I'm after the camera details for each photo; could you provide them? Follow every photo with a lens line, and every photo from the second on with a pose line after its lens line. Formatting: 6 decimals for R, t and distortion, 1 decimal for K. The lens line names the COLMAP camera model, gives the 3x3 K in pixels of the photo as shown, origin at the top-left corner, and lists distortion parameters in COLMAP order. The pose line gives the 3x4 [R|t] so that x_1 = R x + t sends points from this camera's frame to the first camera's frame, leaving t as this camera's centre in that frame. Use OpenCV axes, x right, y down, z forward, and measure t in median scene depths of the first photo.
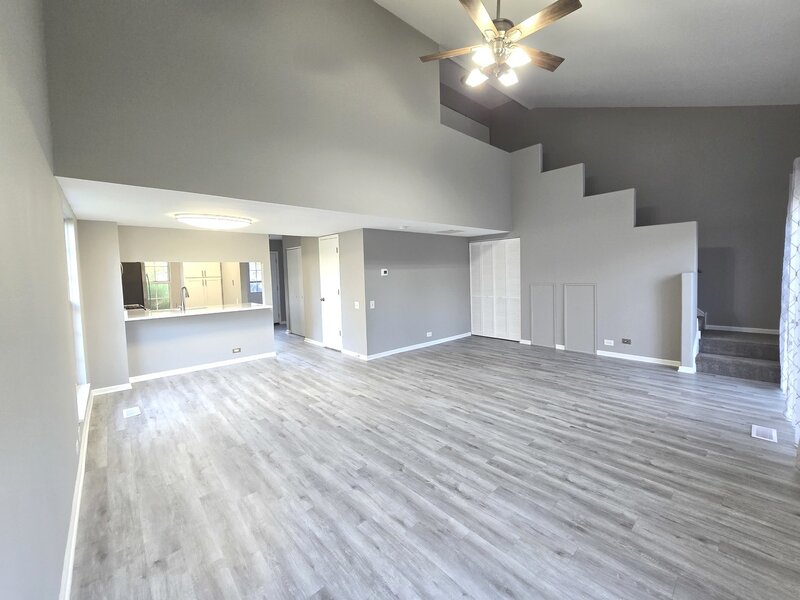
lens RADIAL K [[330.1, 0, 405.4], [0, 330.1, 287.6], [0, 0, 1]] dist [0.000549, 0.000247]
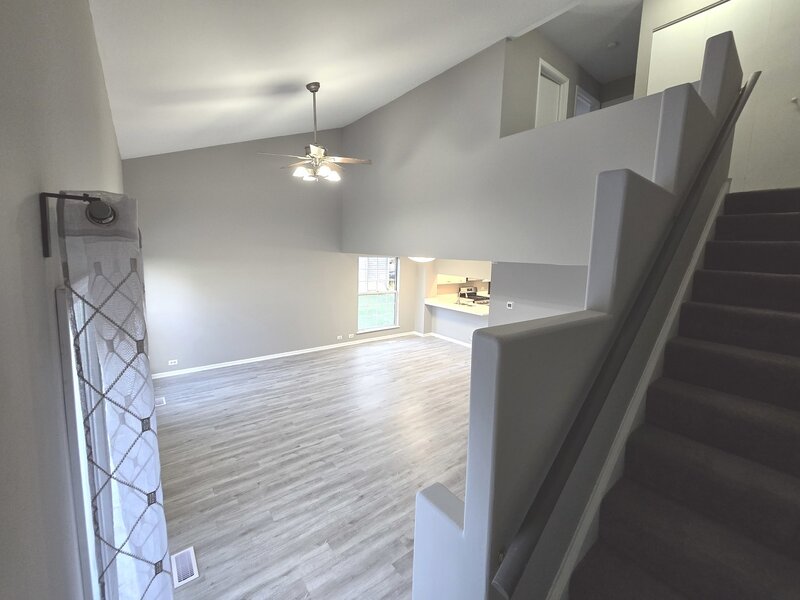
lens RADIAL K [[330.1, 0, 405.4], [0, 330.1, 287.6], [0, 0, 1]] dist [0.000549, 0.000247]
pose [[-0.071320, 0.130682, -0.988856, 1.777915], [-0.069434, 0.988325, 0.135620, -0.406232], [0.995034, 0.078332, -0.061413, 1.555109]]
